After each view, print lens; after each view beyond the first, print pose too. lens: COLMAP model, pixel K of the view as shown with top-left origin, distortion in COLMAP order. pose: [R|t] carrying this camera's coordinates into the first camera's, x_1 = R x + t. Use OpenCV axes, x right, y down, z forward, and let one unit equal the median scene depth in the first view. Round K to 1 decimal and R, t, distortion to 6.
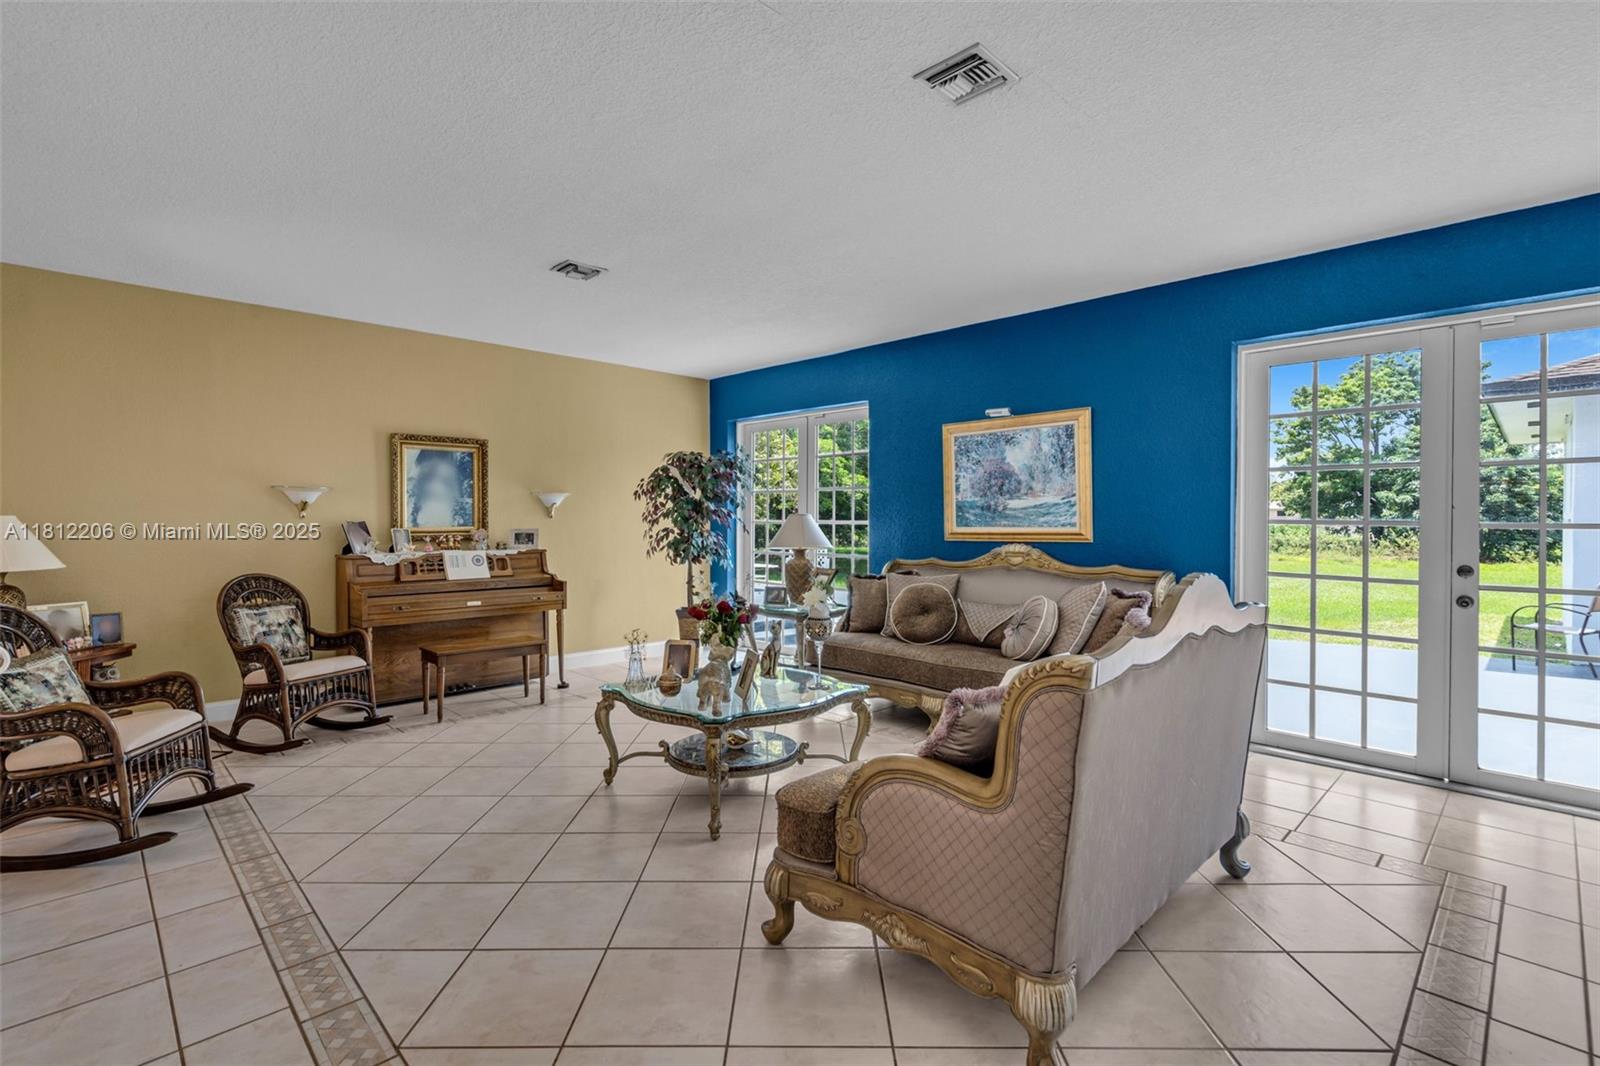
lens RADIAL K [[762.5, 0, 784.0], [0, 762.5, 529.6], [0, 0, 1]] dist [-0.002371, -0.000127]
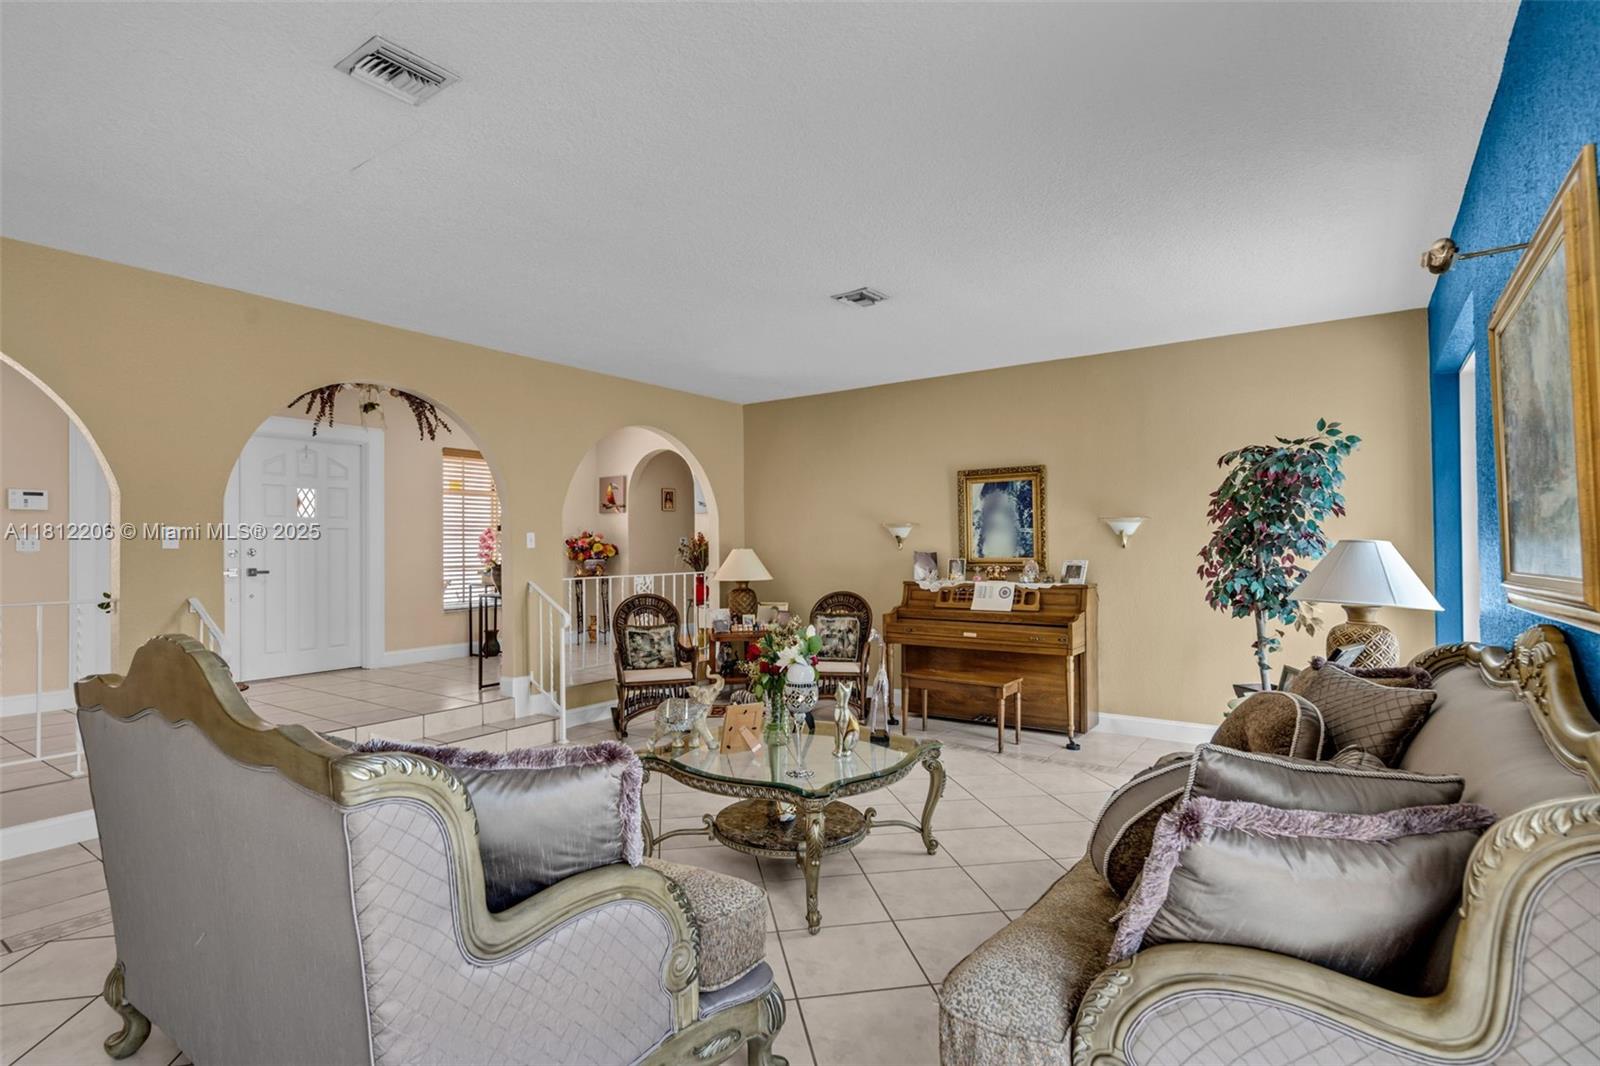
lens RADIAL K [[762.5, 0, 784.0], [0, 762.5, 529.6], [0, 0, 1]] dist [-0.002371, -0.000127]
pose [[0.176478, -0.024677, -0.983995, 0.507445], [-0.008629, 0.999608, -0.026616, -0.011548], [0.984267, 0.013188, 0.176196, 0.550702]]
